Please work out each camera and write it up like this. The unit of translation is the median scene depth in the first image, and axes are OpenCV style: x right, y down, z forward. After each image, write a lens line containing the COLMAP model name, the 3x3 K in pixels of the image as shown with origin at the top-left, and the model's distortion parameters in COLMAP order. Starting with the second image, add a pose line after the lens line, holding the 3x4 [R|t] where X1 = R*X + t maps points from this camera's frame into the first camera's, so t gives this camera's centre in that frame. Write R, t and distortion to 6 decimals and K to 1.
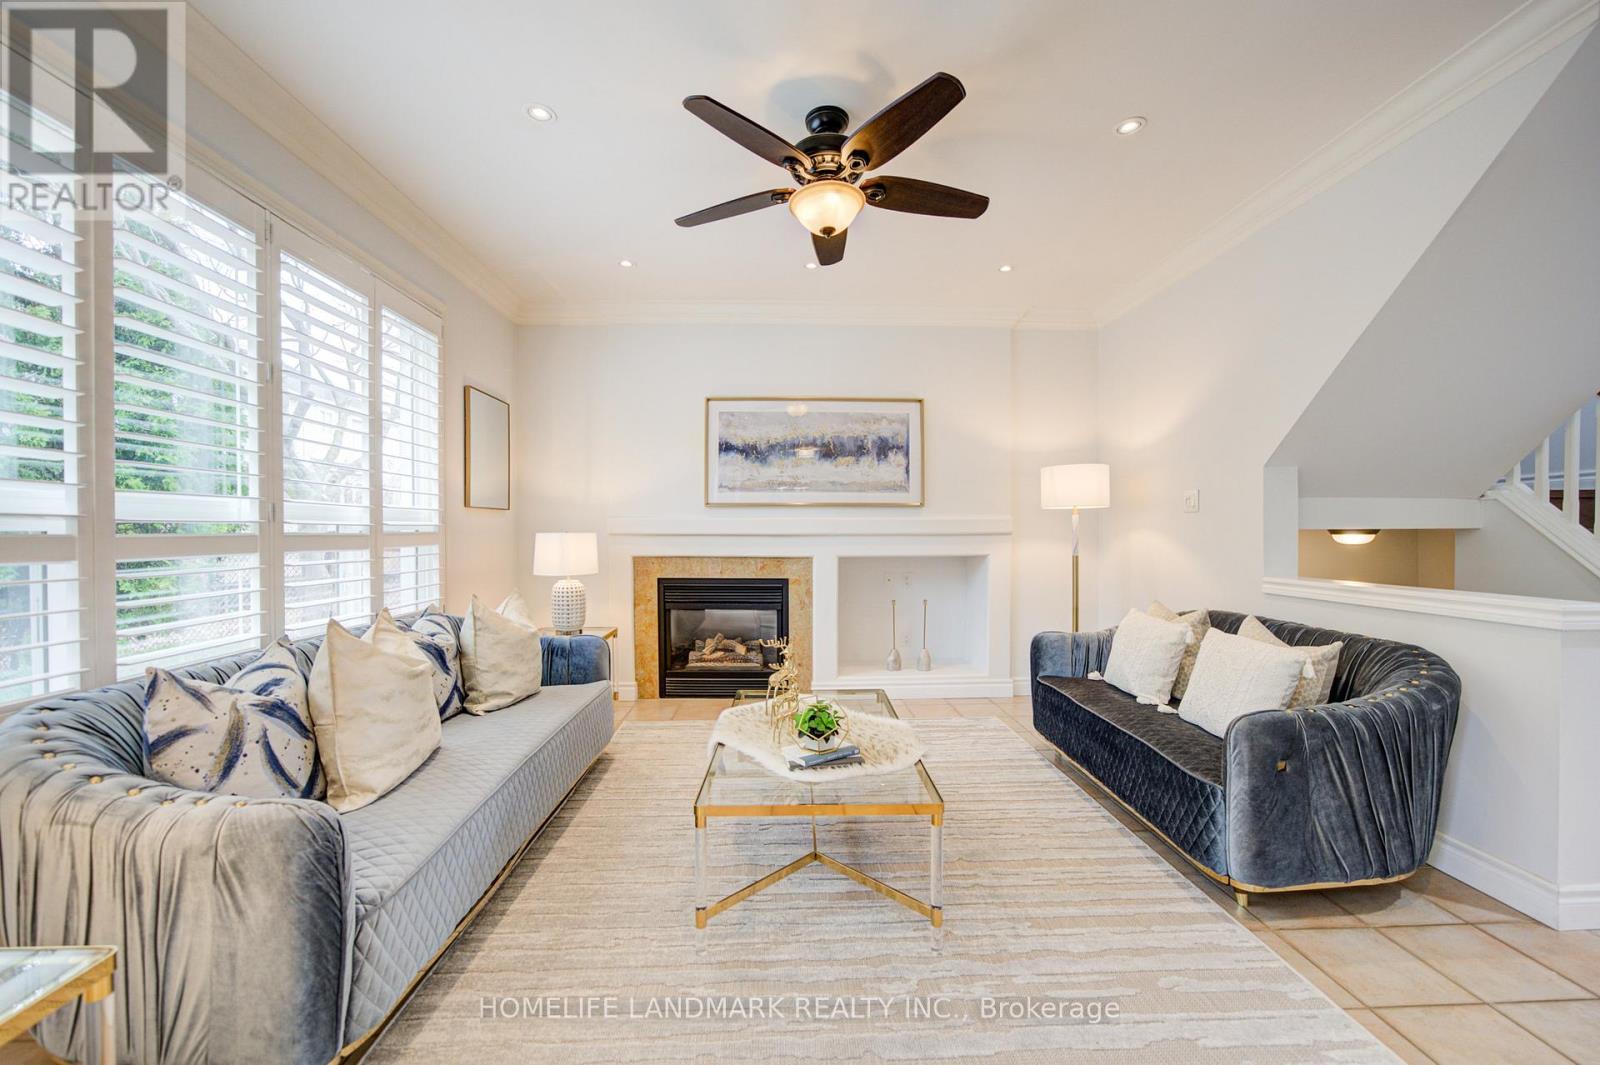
lens RADIAL K [[622.7, 0, 797.7], [0, 622.7, 545.3], [0, 0, 1]] dist [-0.050207, 0.000138]
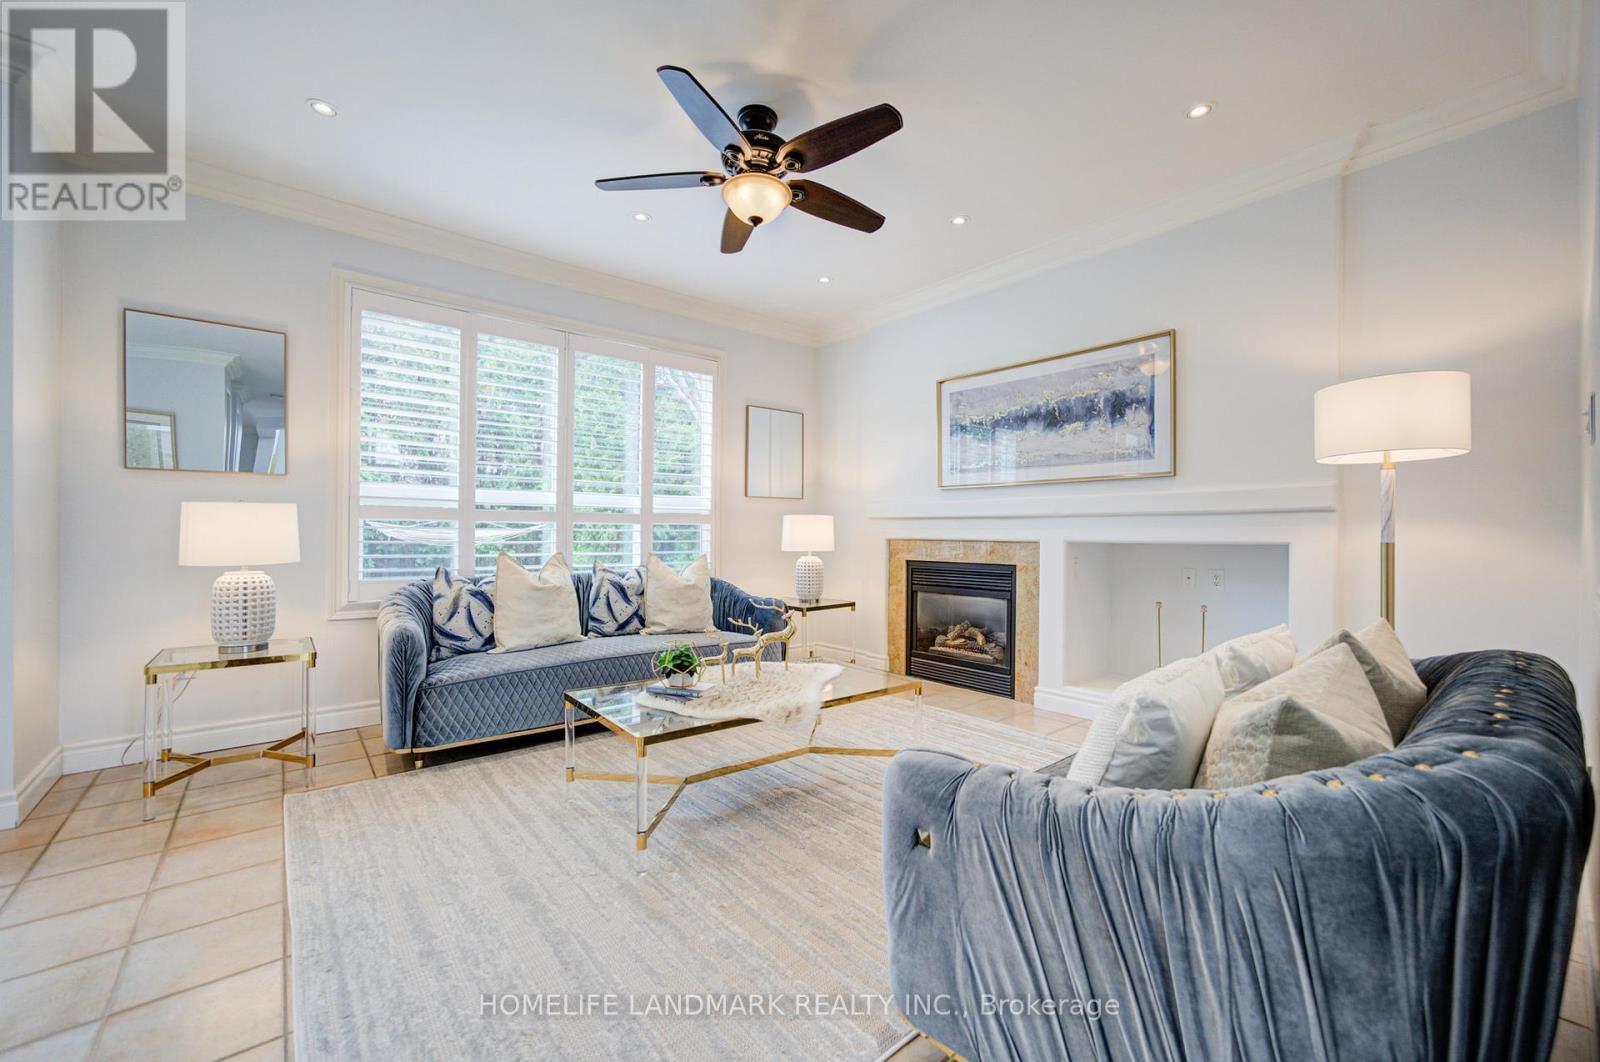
lens RADIAL K [[646.7, 0, 800.0], [0, 646.7, 531.0], [0, 0, 1]] dist [-0.002622, -0.000569]
pose [[0.626144, 0.000867, -0.779707, 0.525827], [-0.023762, 0.999556, -0.017971, 0.027871], [0.779346, 0.029780, 0.625886, 0.172639]]
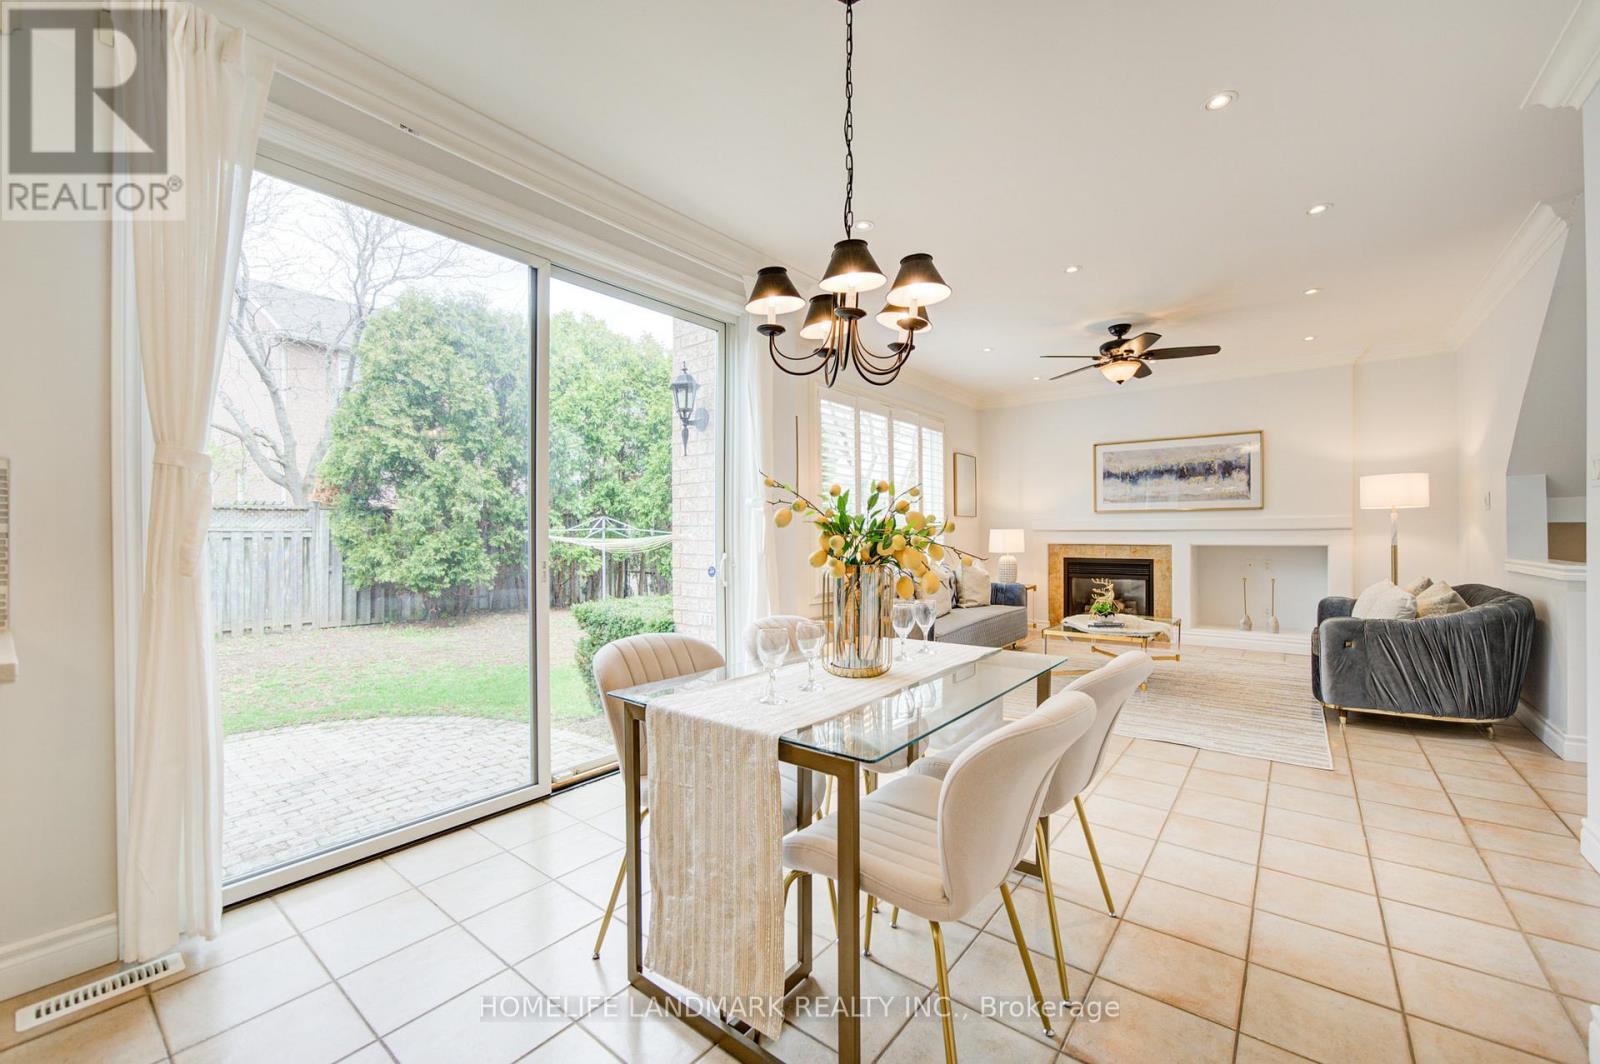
lens RADIAL K [[646.7, 0, 800.0], [0, 646.7, 532.0], [0, 0, 1]] dist [-0.002622, -0.000569]
pose [[0.765779, -0.003923, -0.643092, 0.336780], [-0.013355, 0.999669, -0.022000, 0.032606], [0.642966, 0.025435, 0.765473, -0.743373]]
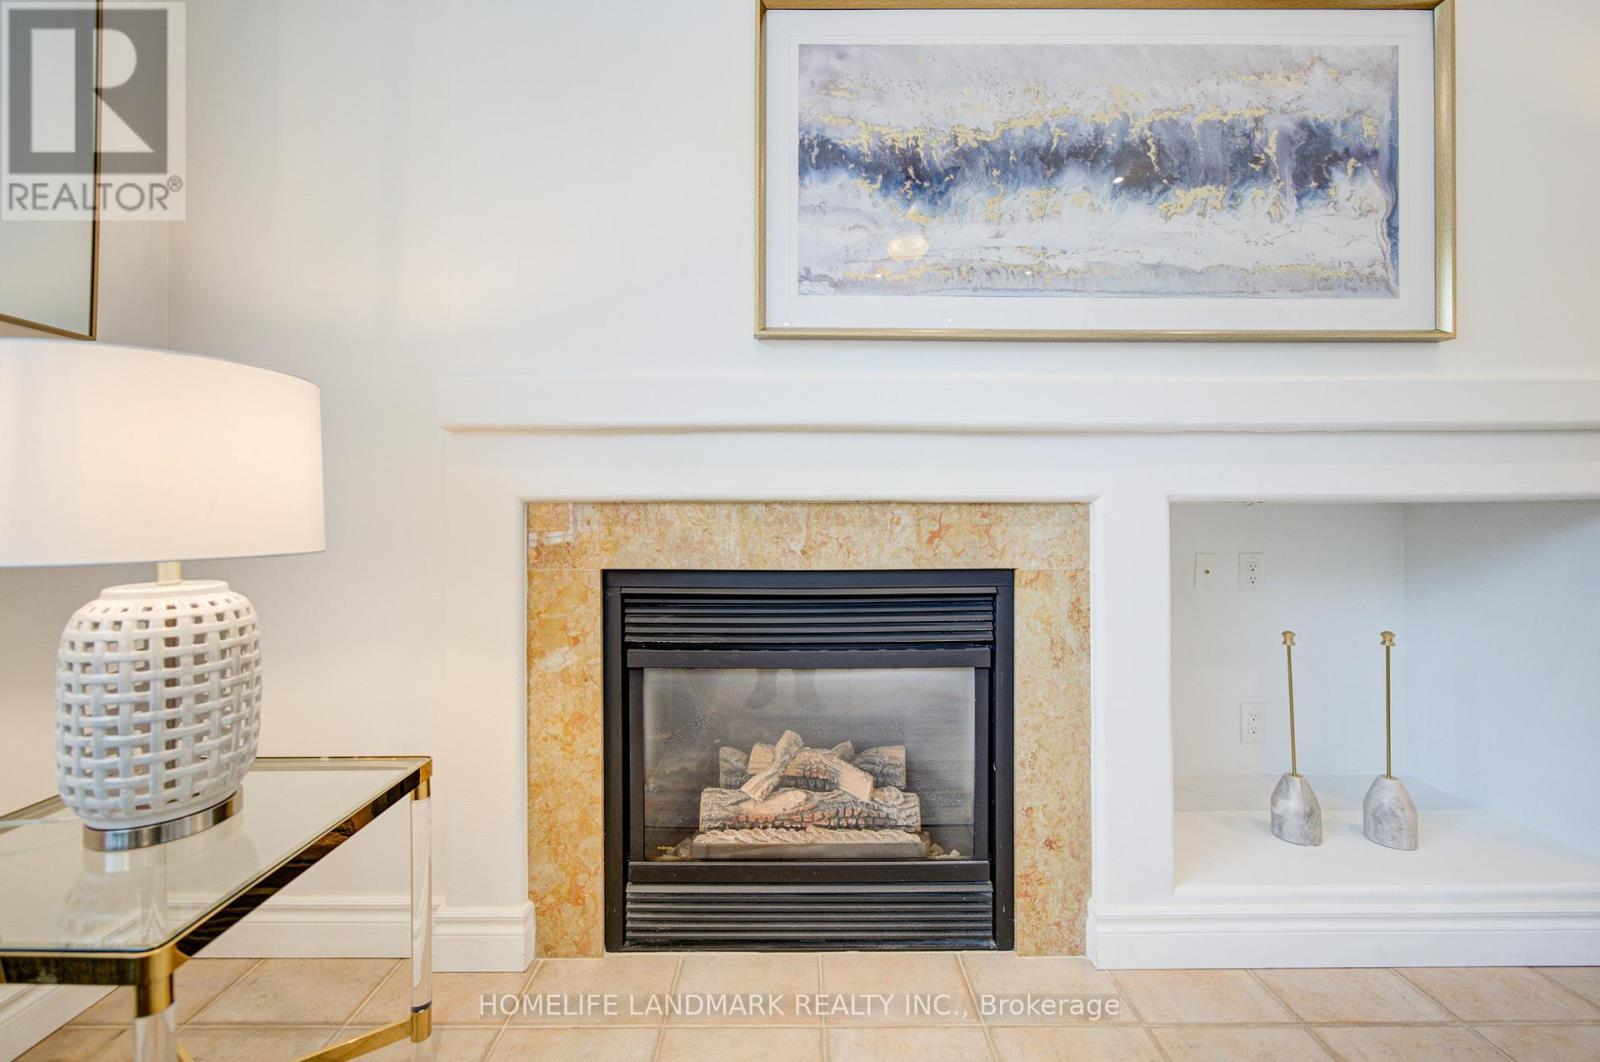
lens RADIAL K [[666.4, 0, 804.9], [0, 666.4, 503.9], [0, 0, 1]] dist [-0.038121, 0.029127]
pose [[0.999928, -0.001815, -0.011820, -0.119429], [0.001310, 0.999092, -0.042588, 0.034326], [0.011887, 0.042570, 0.999023, 0.668040]]
